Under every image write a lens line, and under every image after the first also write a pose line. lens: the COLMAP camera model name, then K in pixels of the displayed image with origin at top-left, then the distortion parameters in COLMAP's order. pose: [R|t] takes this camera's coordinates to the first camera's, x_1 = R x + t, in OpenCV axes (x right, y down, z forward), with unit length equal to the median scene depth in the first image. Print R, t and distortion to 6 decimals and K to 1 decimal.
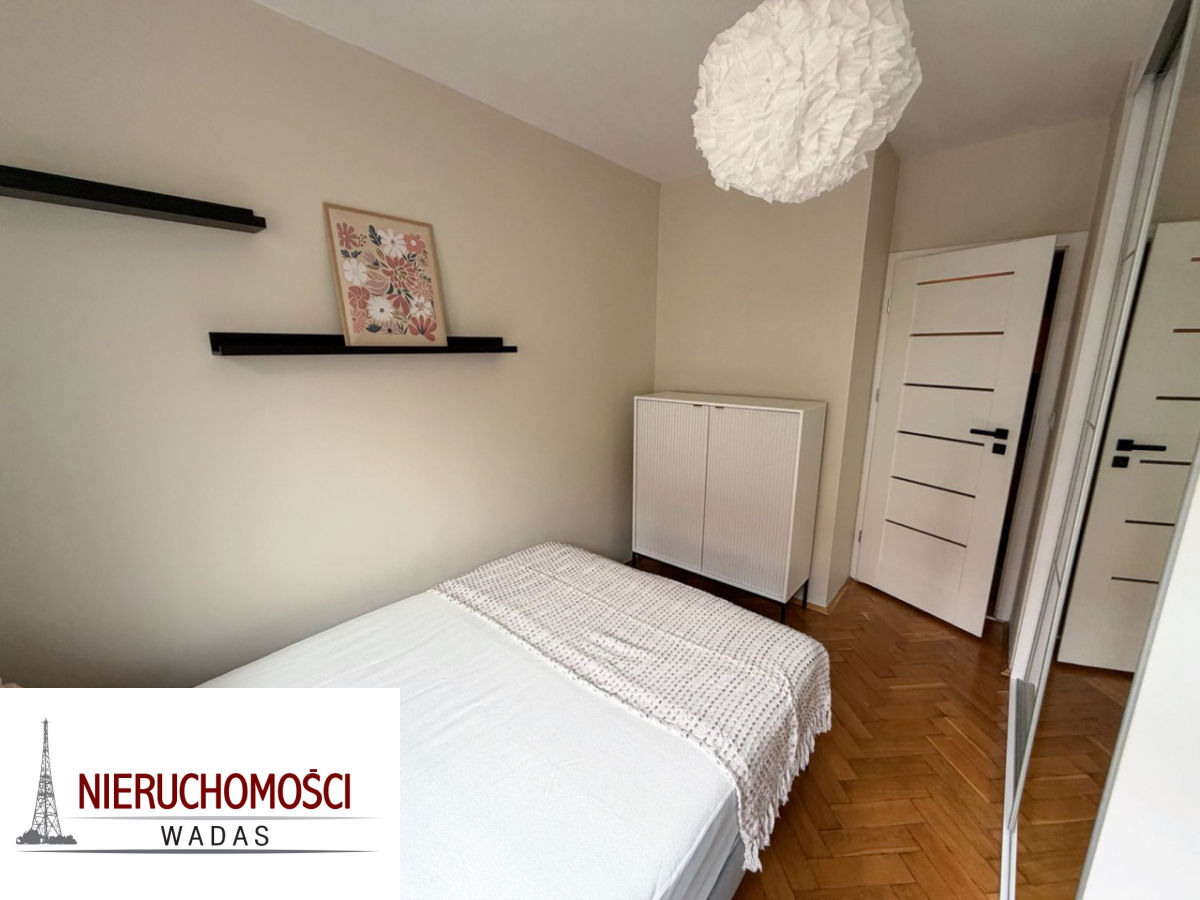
lens RADIAL K [[476.6, 0, 600.0], [0, 476.6, 450.0], [0, 0, 1]] dist [0.001107, 0.000121]
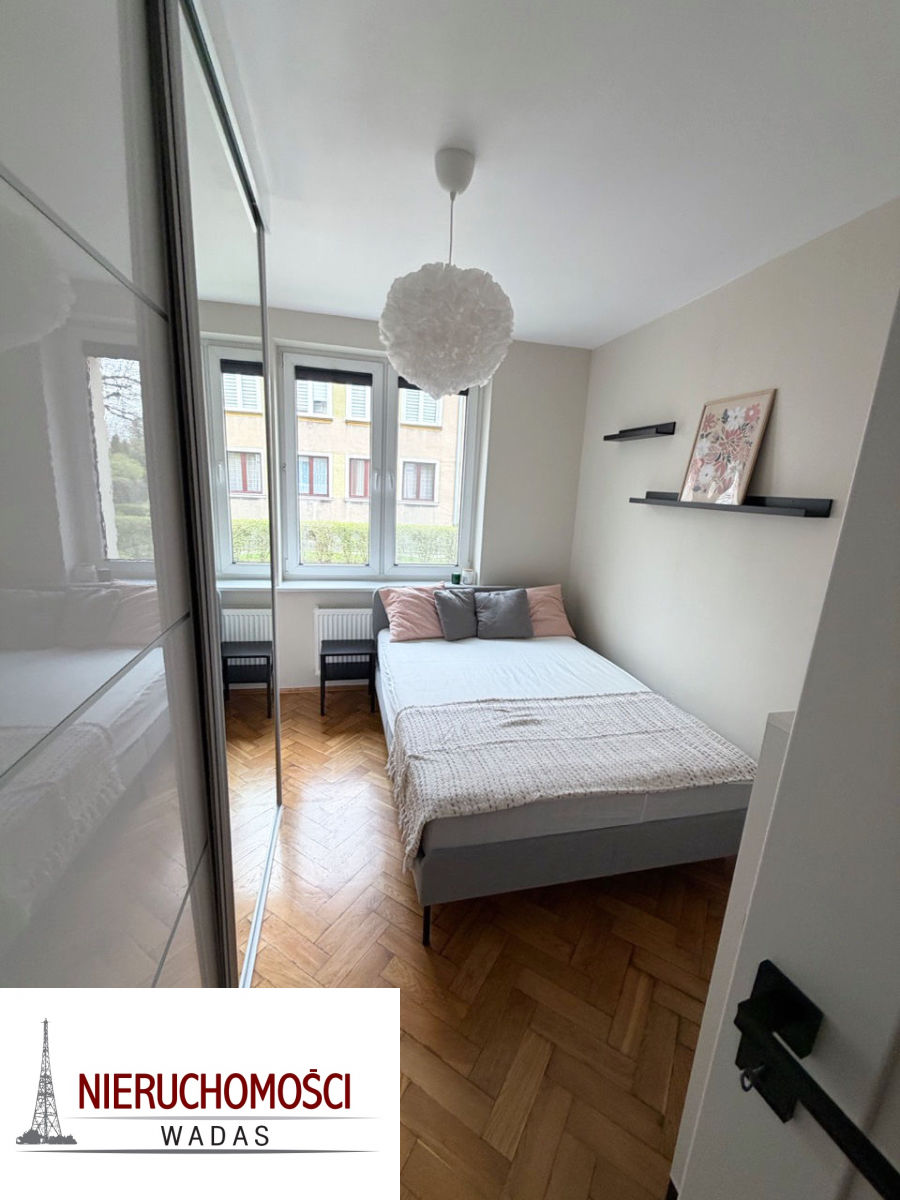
lens RADIAL K [[476.6, 0, 451.6], [0, 476.6, 596.5], [0, 0, 1]] dist [0.001107, 0.000121]
pose [[-0.586544, 0.154767, -0.794992, 1.024739], [-0.224645, 0.911971, 0.343283, -0.280900], [0.778139, 0.379942, -0.500143, 1.234313]]
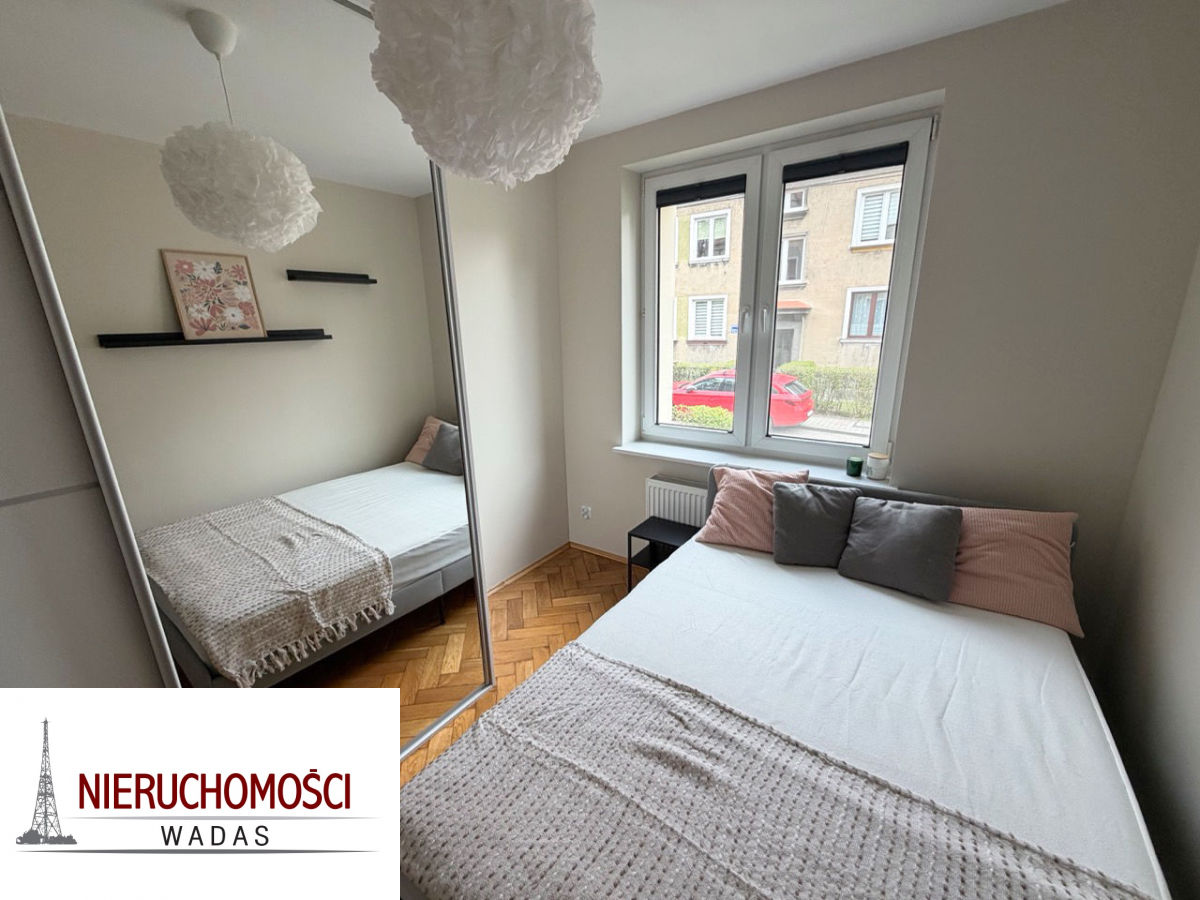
lens RADIAL K [[476.6, 0, 600.0], [0, 476.6, 450.0], [0, 0, 1]] dist [0.001107, 0.000121]
pose [[-0.995451, 0.047257, -0.082735, 0.177556], [0.003942, 0.888018, 0.459792, -0.295503], [0.095198, 0.457374, -0.884164, 1.260339]]
